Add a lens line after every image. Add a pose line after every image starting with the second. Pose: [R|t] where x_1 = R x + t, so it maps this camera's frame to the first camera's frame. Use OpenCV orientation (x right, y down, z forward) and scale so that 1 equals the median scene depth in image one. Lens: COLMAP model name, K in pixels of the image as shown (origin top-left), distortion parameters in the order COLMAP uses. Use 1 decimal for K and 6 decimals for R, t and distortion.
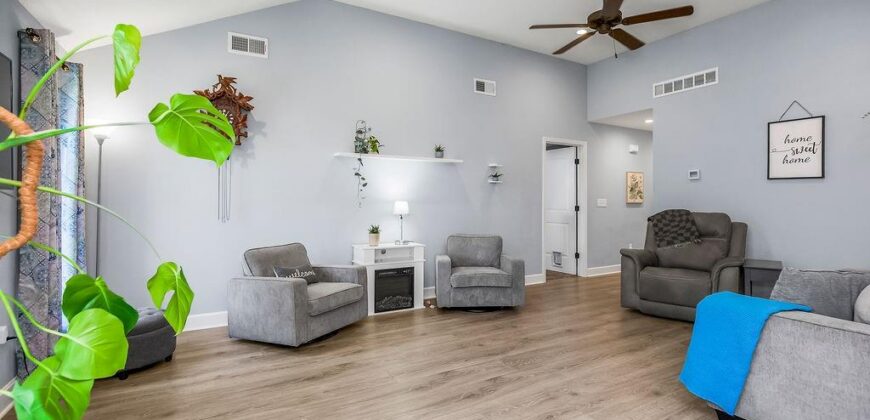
lens RADIAL K [[394.3, 0, 434.5], [0, 394.3, 200.9], [0, 0, 1]] dist [0.000754, -0.000017]
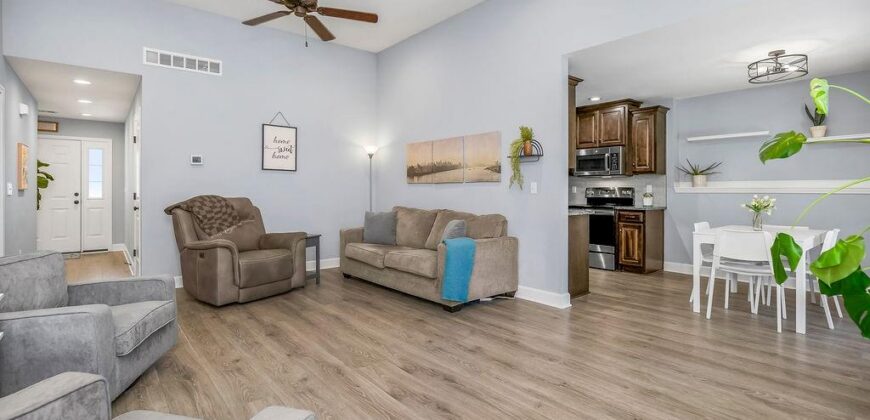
lens RADIAL K [[414.4, 0, 434.3], [0, 414.4, 190.6], [0, 0, 1]] dist [-0.001049, -0.000050]
pose [[-0.163582, -0.000462, 0.986530, -0.572530], [0.001411, 0.999999, 0.000702, 0.011883], [-0.986529, 0.001507, -0.163581, 0.745157]]
